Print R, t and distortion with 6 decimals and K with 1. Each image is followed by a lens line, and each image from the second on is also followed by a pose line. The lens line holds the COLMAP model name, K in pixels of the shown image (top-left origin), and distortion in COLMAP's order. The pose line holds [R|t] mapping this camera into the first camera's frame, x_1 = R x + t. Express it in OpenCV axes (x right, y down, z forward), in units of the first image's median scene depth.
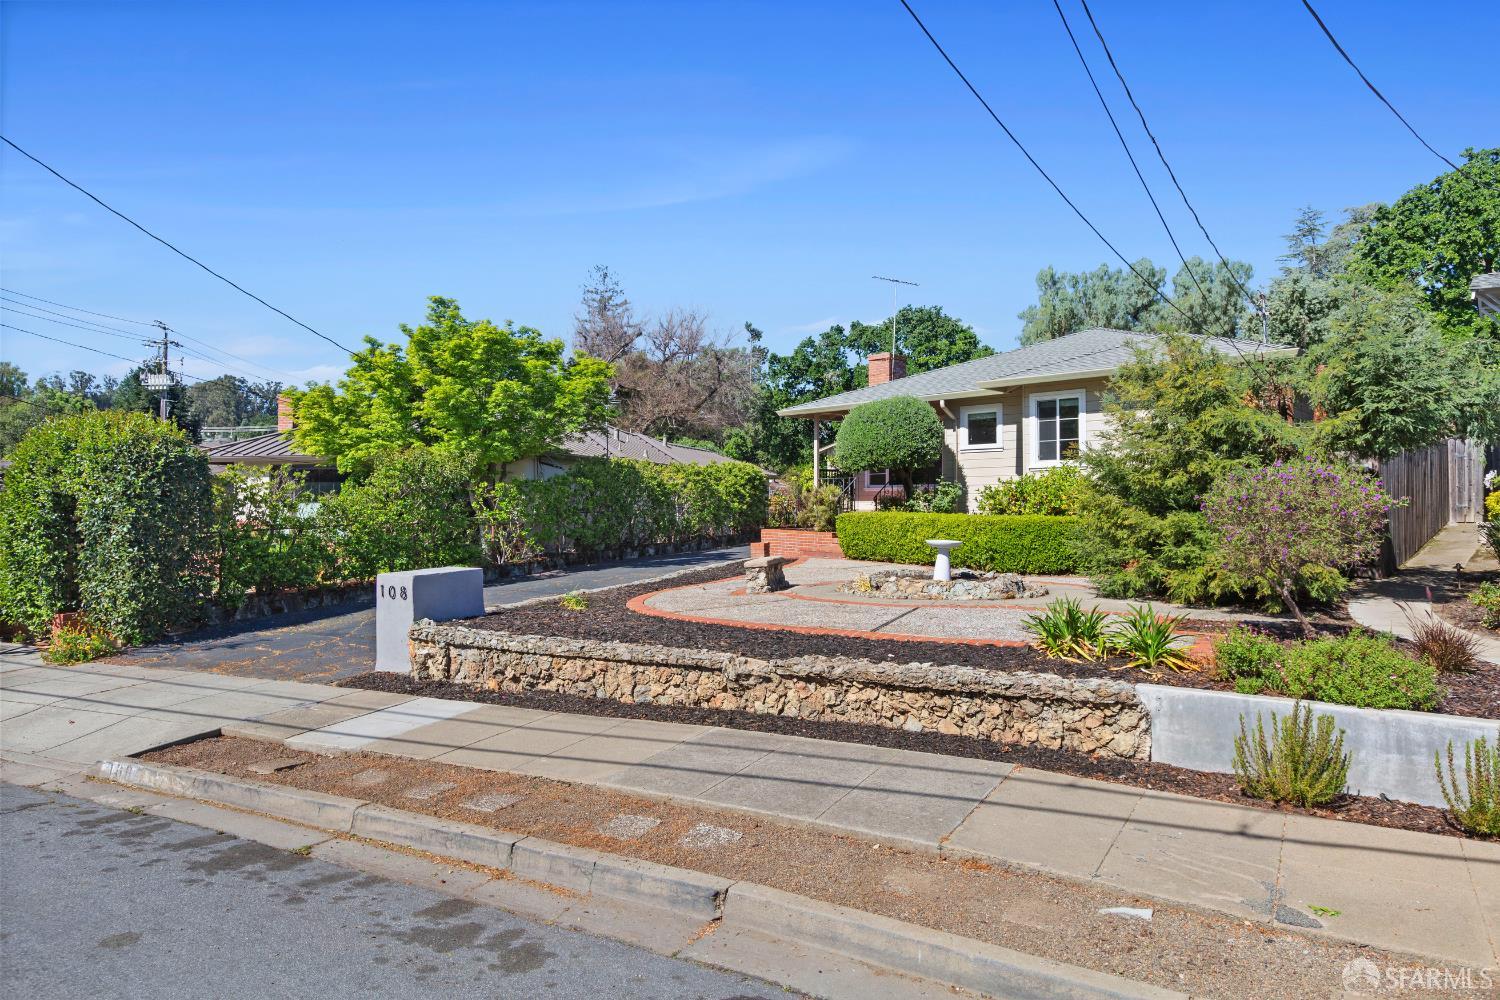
lens RADIAL K [[891.4, 0, 763.1], [0, 891.4, 506.8], [0, 0, 1]] dist [-0.005184, -0.000710]
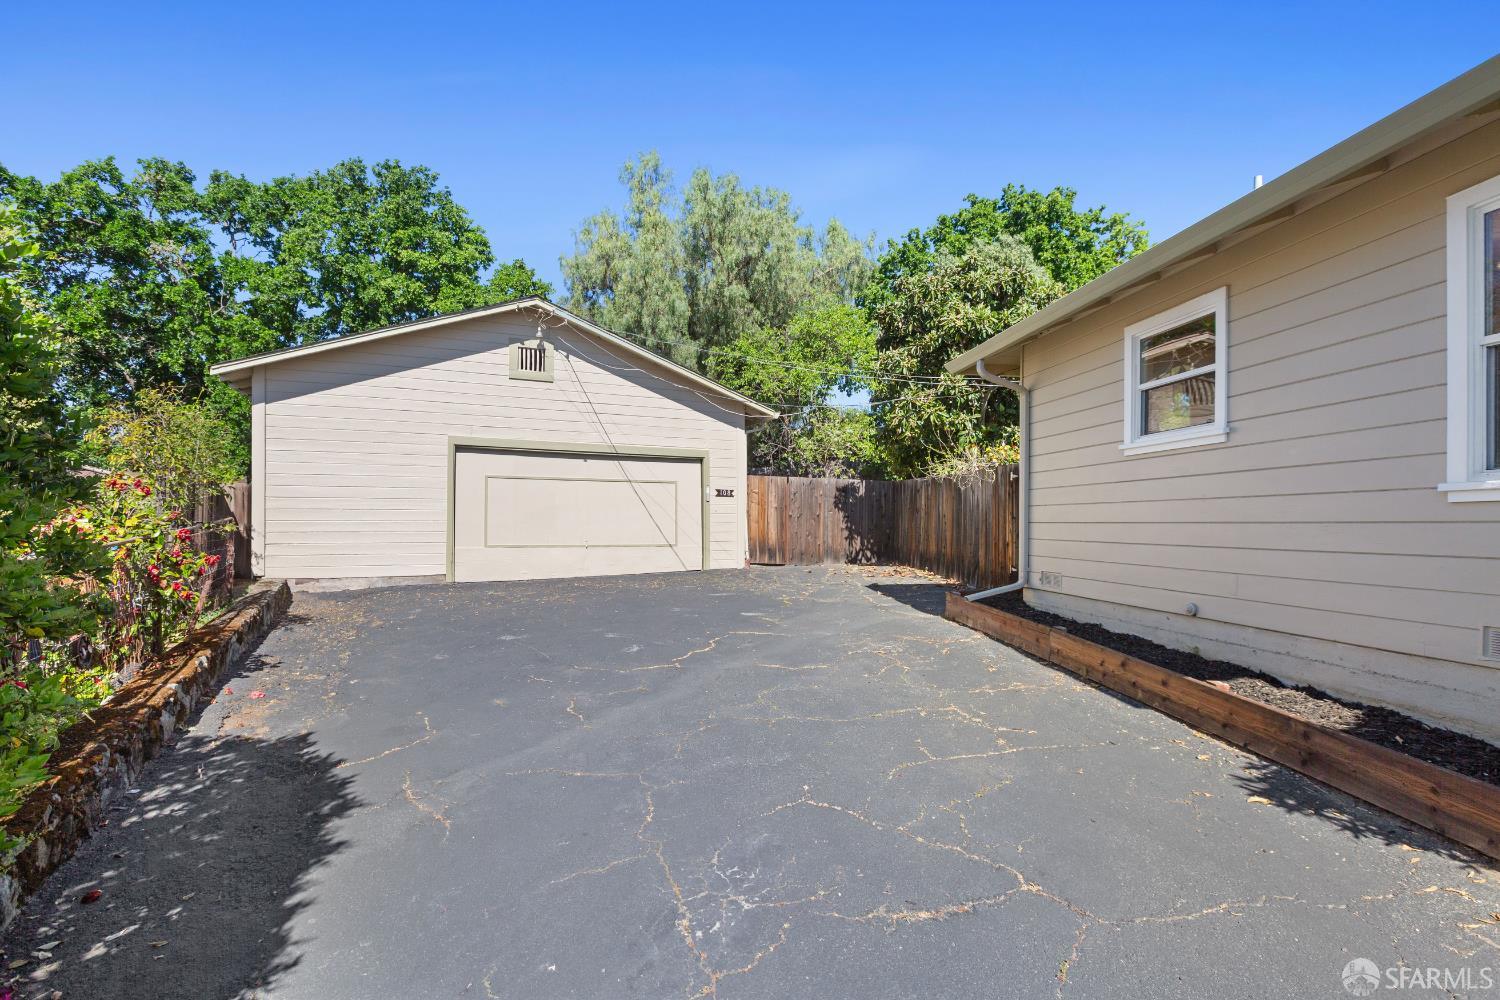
lens RADIAL K [[713.7, 0, 753.7], [0, 713.7, 516.2], [0, 0, 1]] dist [-0.004228, -0.001080]
pose [[0.652403, 0.017836, 0.757662, -0.028370], [-0.014177, 0.999835, -0.011329, -0.045242], [-0.757740, -0.003350, 0.652548, 3.235018]]
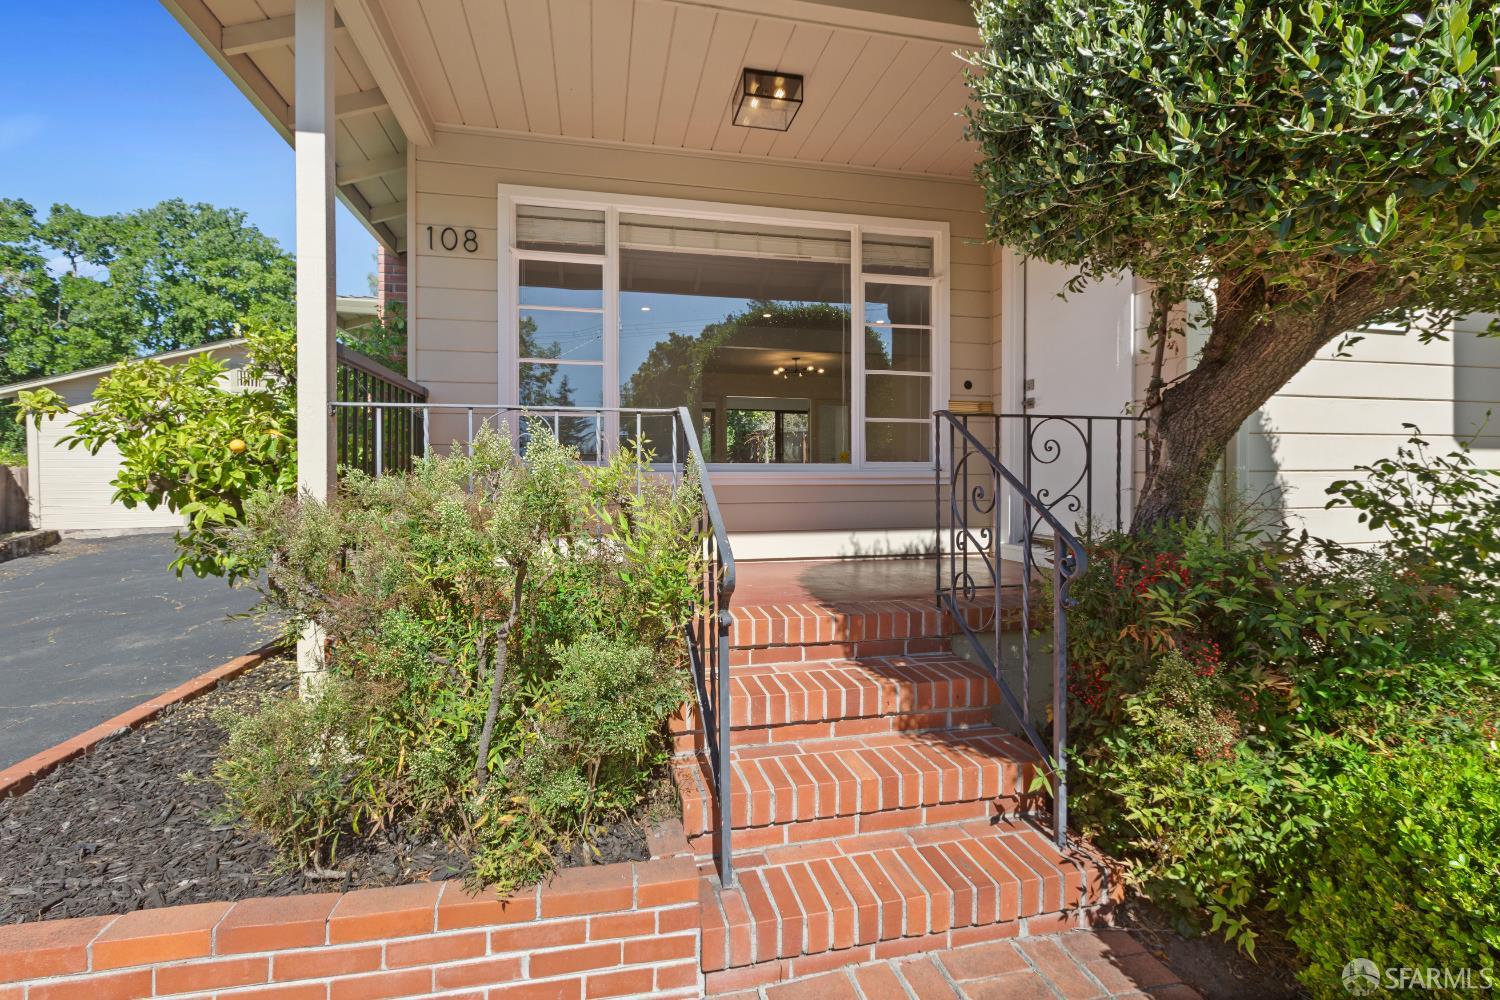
lens RADIAL K [[661.3, 0, 743.7], [0, 661.3, 496.9], [0, 0, 1]] dist [0.001995, -0.000162]
pose [[0.586191, -0.010220, 0.810108, 0.031925], [0.001487, 0.999932, 0.011540, -0.042547], [-0.810171, -0.005560, 0.586167, 2.192527]]
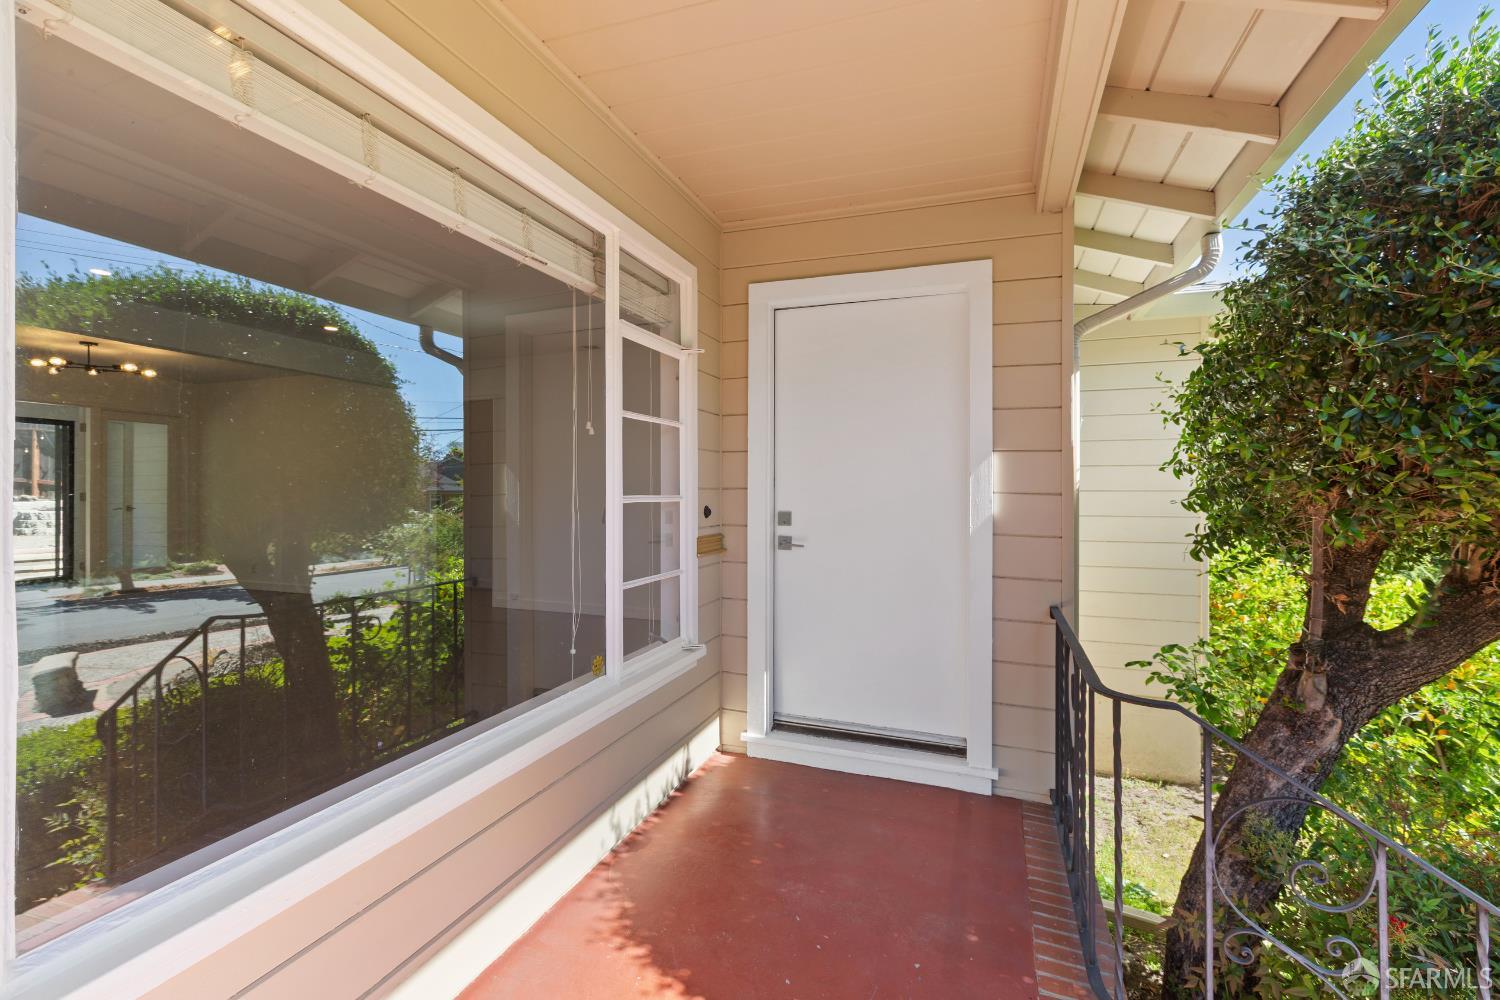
lens RADIAL K [[661.3, 0, 743.7], [0, 661.3, 496.9], [0, 0, 1]] dist [0.001995, -0.000162]
pose [[-0.366777, -0.002125, 0.930306, 0.214860], [-0.002207, 0.999997, 0.001414, -0.132272], [-0.930306, -0.001534, -0.366781, 2.466610]]
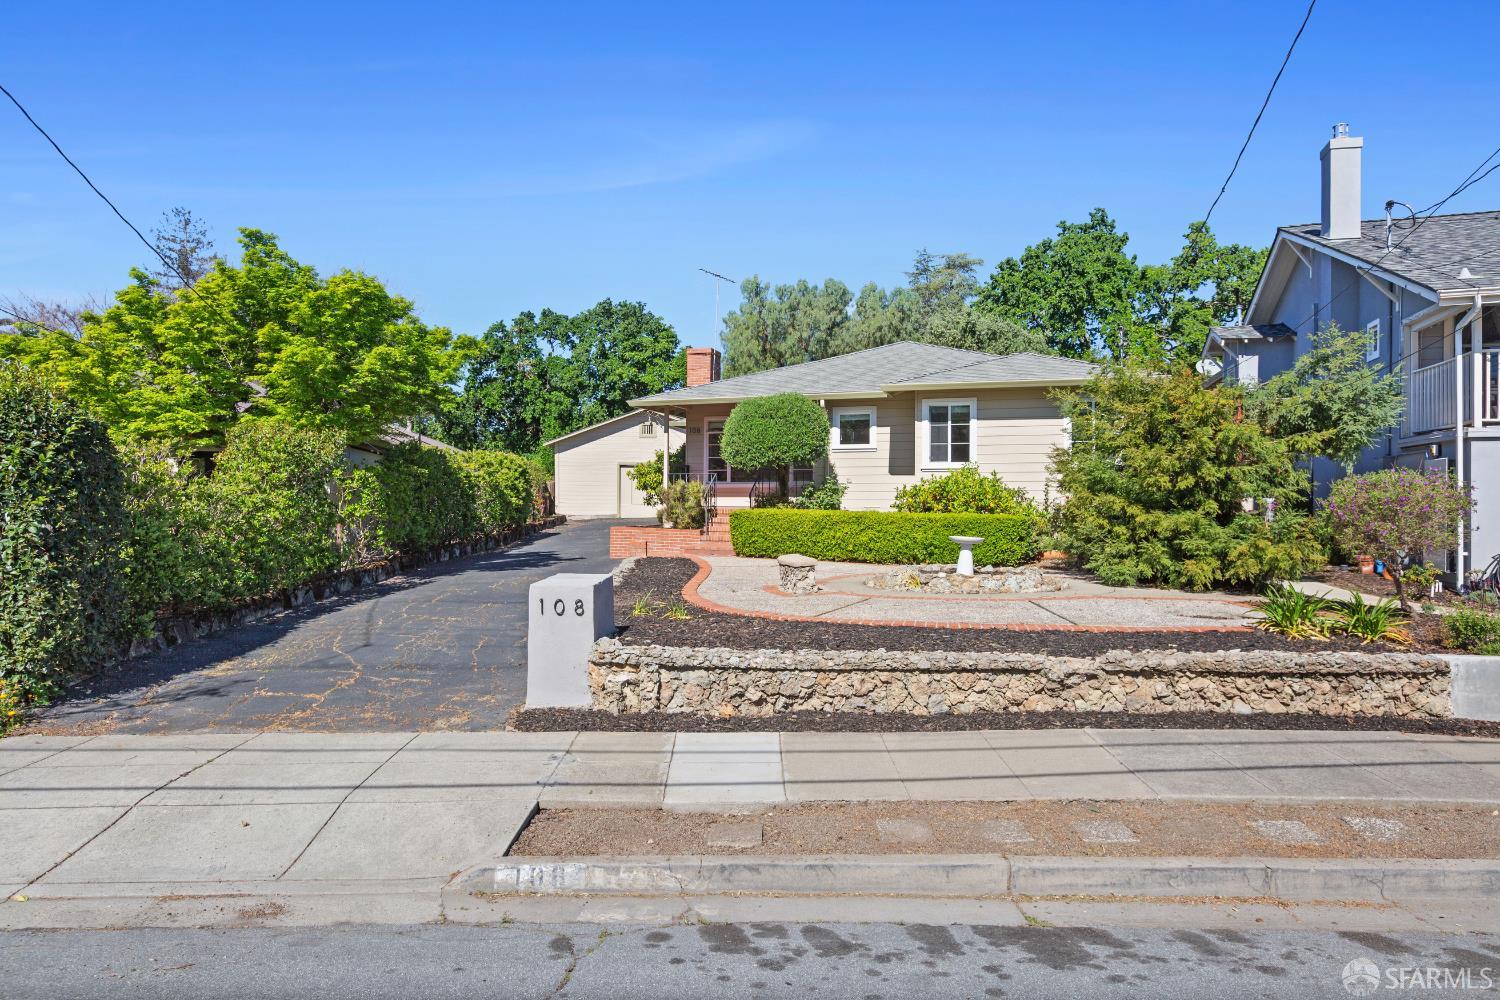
lens RADIAL K [[891.4, 0, 763.1], [0, 891.4, 506.8], [0, 0, 1]] dist [-0.005184, -0.000710]
pose [[0.901900, 0.006727, 0.431894, -0.648336], [-0.008548, 0.999961, 0.002275, 0.003280], [-0.431861, -0.005744, 0.901922, 0.221235]]
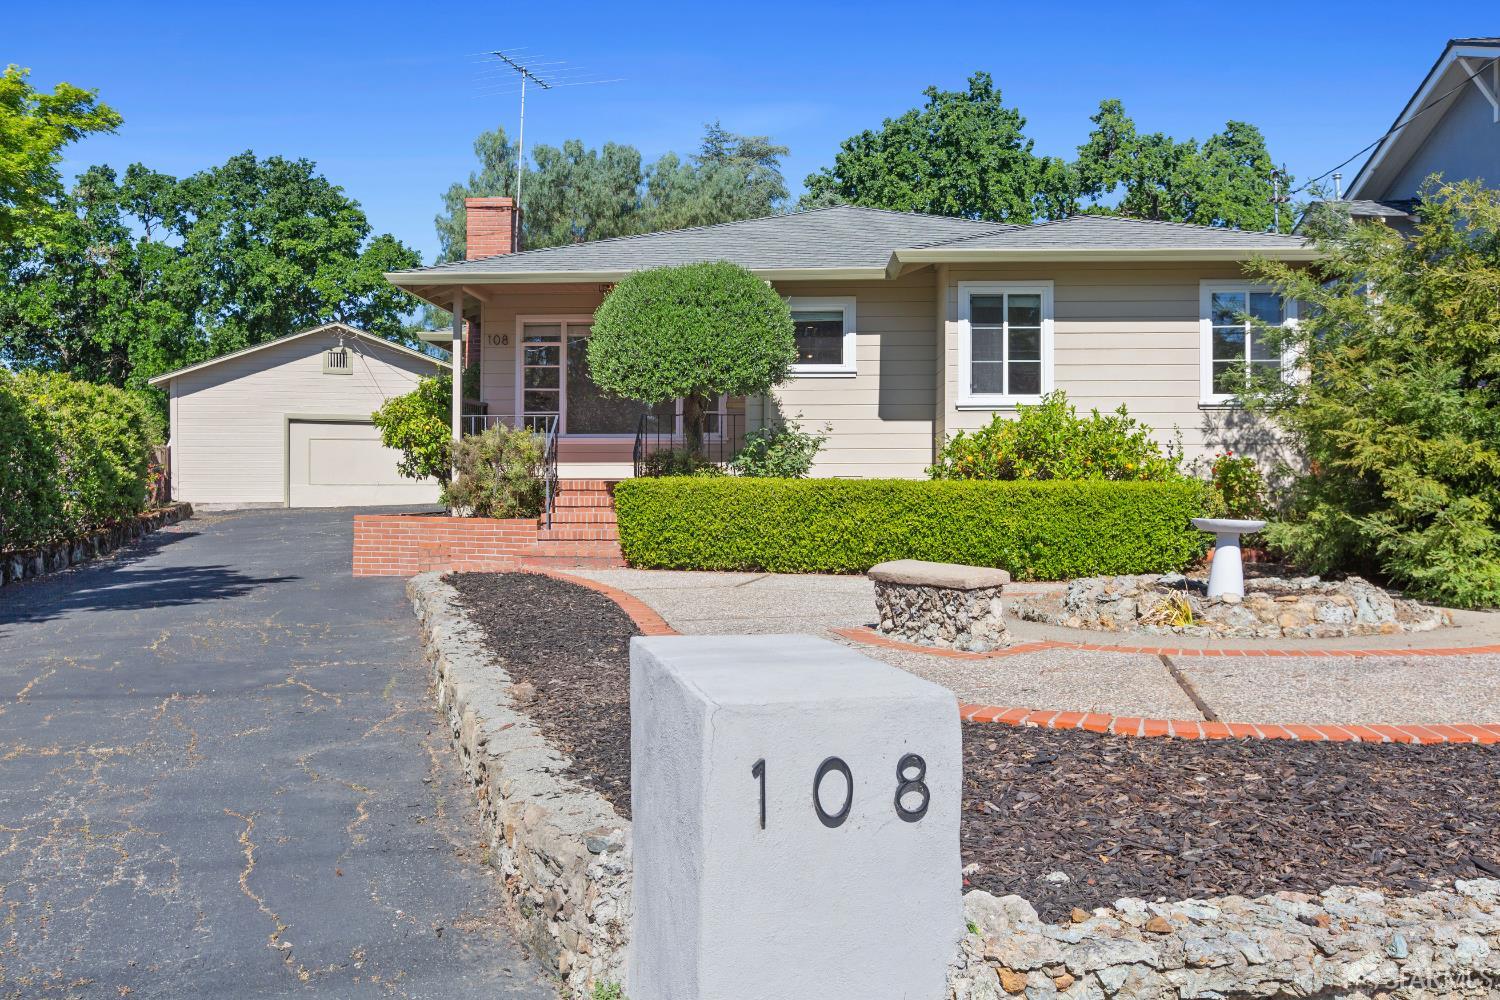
lens RADIAL K [[1223.0, 0, 750.0], [0, 1223.0, 500.0], [0, 0, 1]] dist [-0.001104, -0.001813]
pose [[0.767417, 0.001908, 0.641146, -0.650139], [-0.004878, 0.999984, 0.002863, 0.036105], [-0.641130, -0.005324, 0.767414, 0.880428]]
